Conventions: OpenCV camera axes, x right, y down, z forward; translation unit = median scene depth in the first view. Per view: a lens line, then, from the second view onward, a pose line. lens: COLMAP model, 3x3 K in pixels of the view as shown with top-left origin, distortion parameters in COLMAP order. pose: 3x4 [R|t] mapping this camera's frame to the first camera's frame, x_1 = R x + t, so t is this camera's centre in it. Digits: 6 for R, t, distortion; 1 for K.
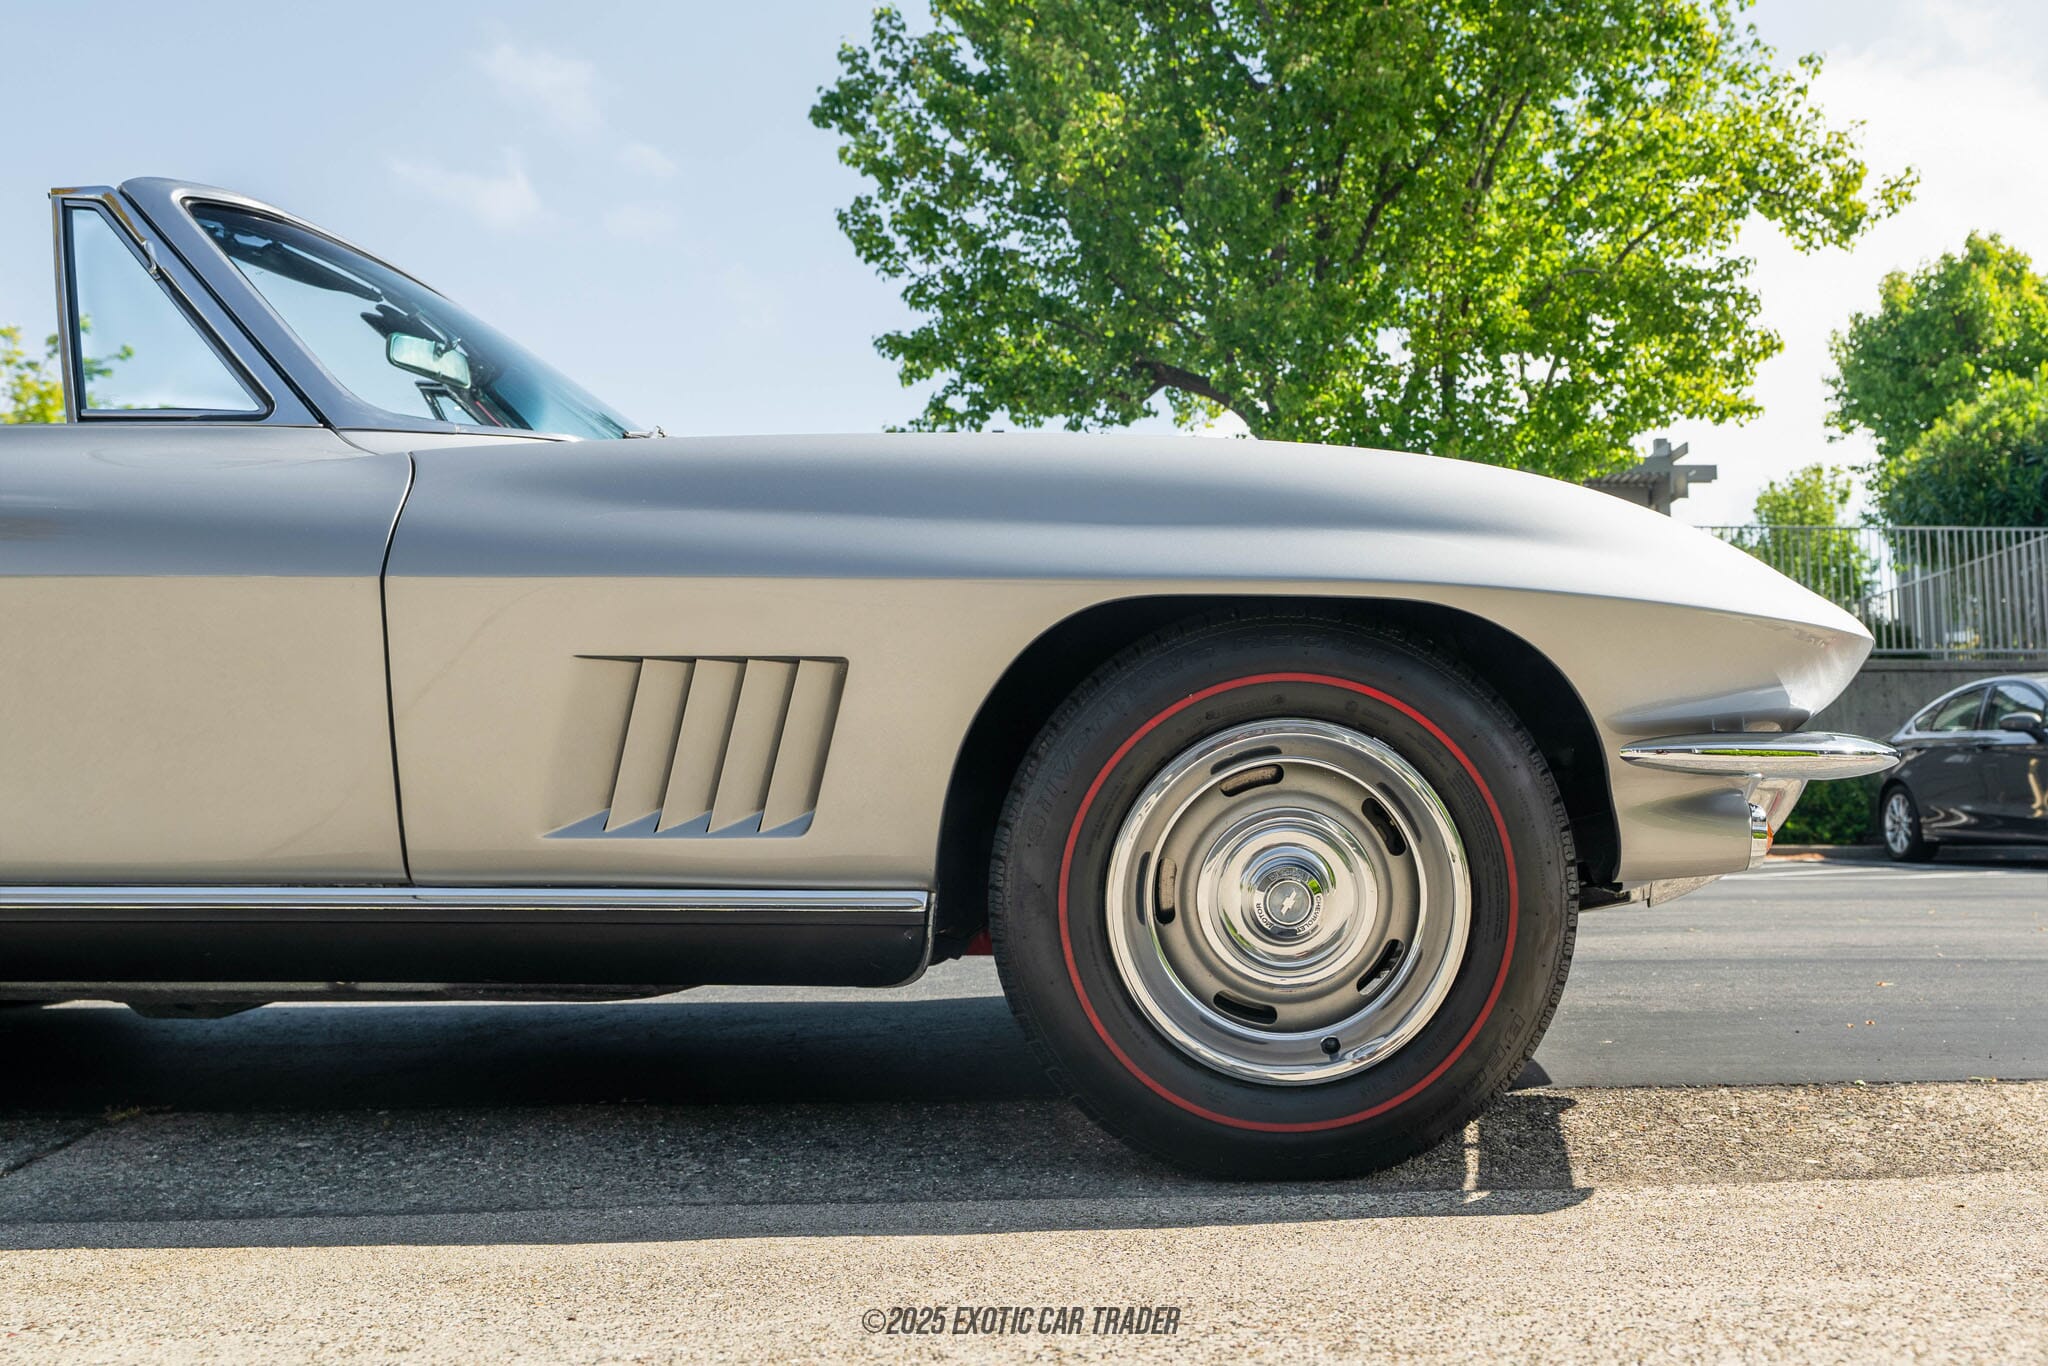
lens RADIAL K [[2120.3, 0, 1255.5], [0, 2120.3, 684.7], [0, 0, 1]] dist [-0.022858, 0.000724]
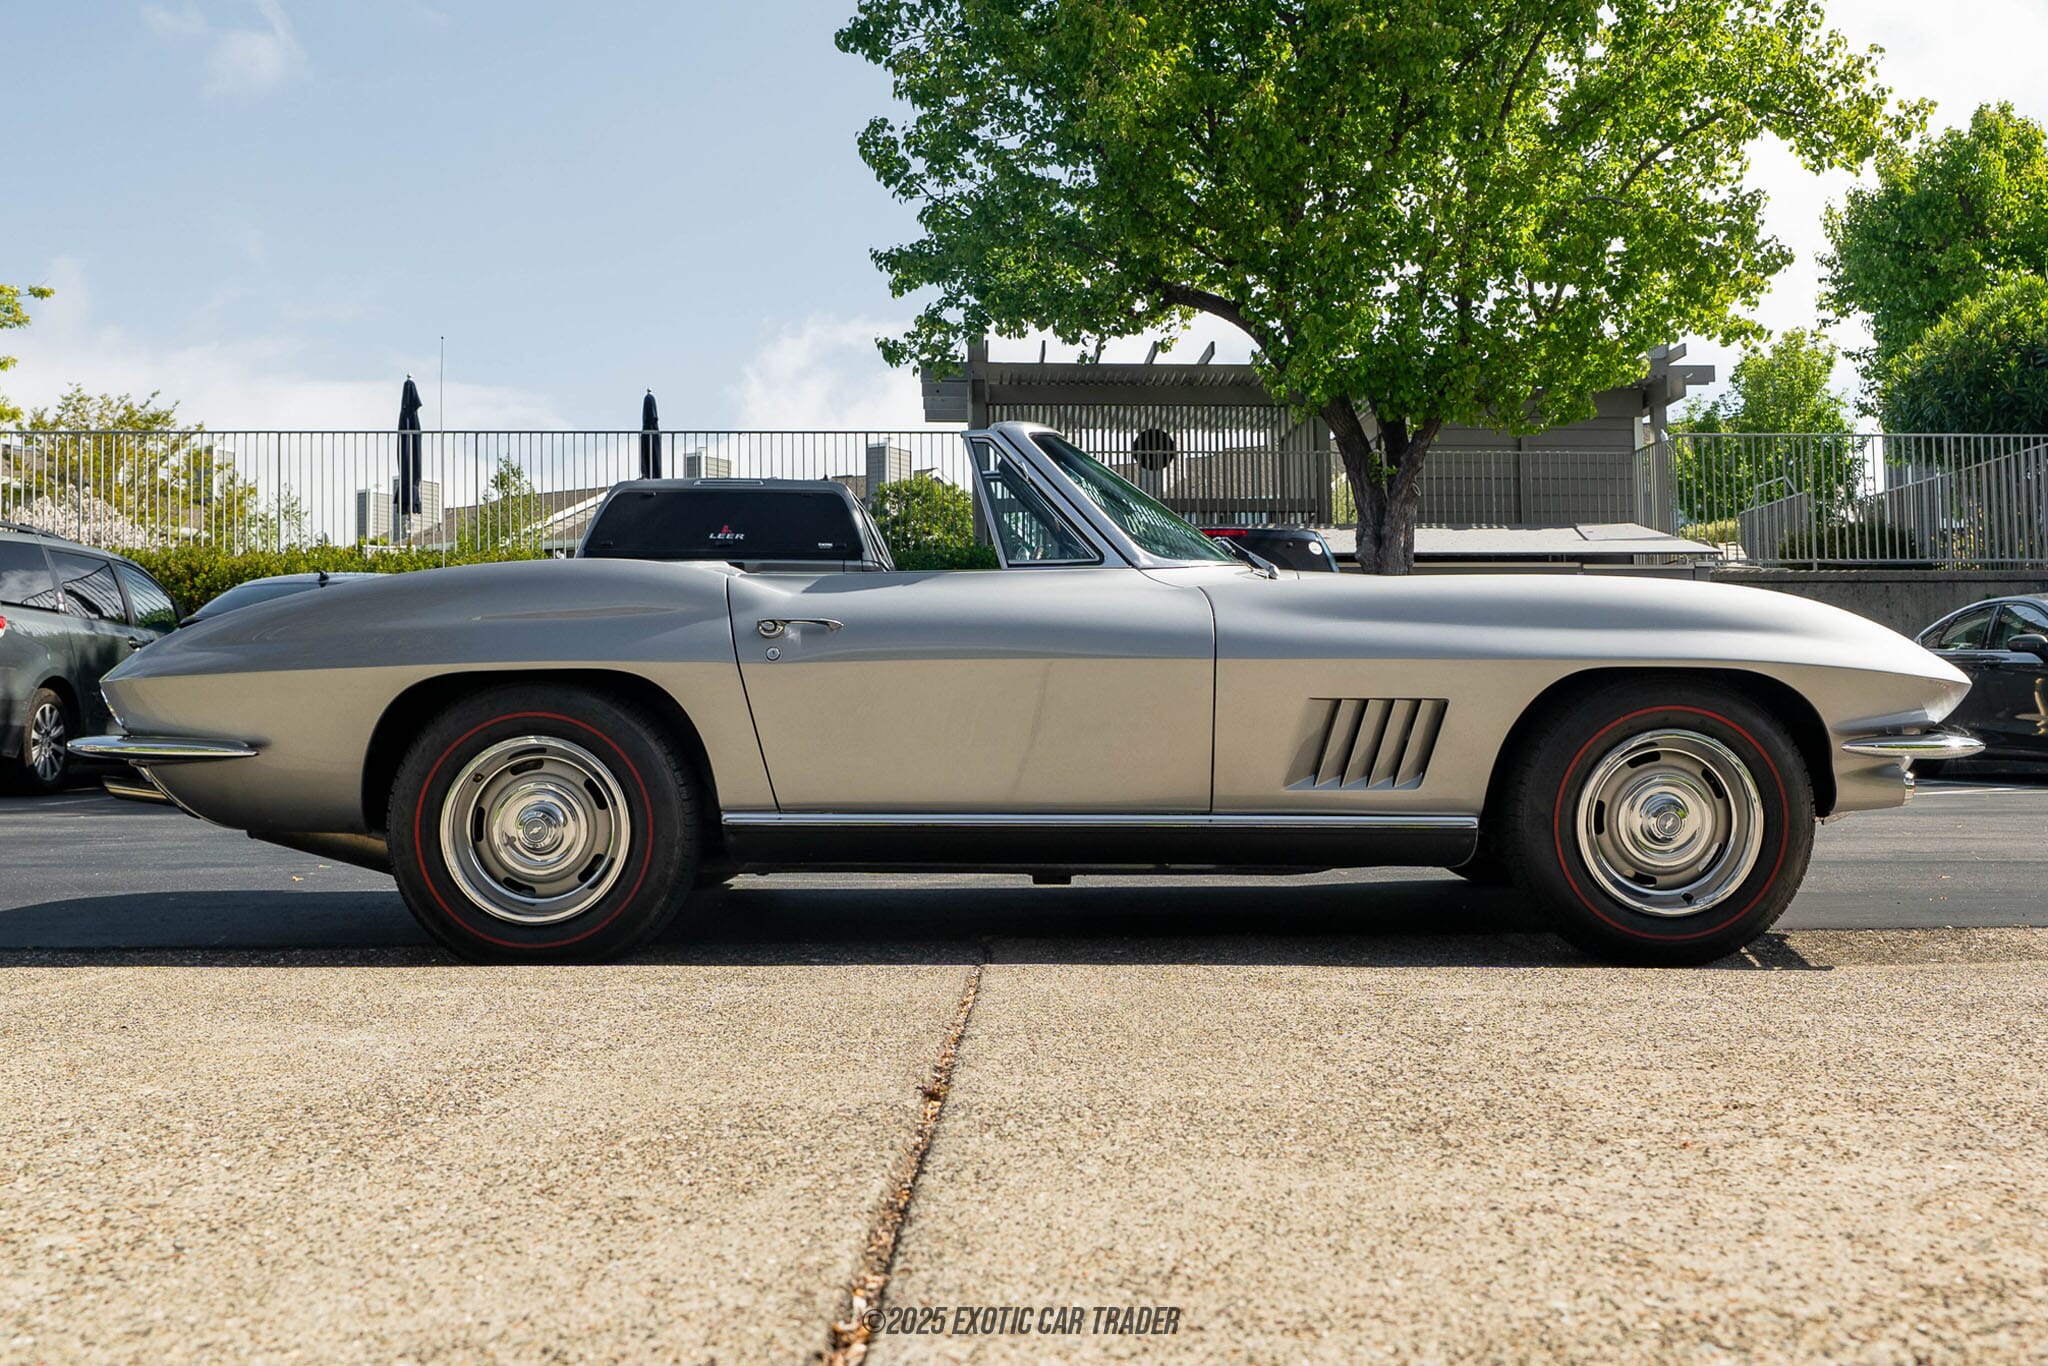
lens RADIAL K [[2314.1, 0, 1148.9], [0, 2314.1, 682.8], [0, 0, 1]] dist [-0.002116, 0.005589]
pose [[0.999905, -0.001897, -0.013677, -0.042230], [0.002516, 0.998966, 0.045383, -0.012070], [0.013577, -0.045413, 0.998876, -0.109525]]
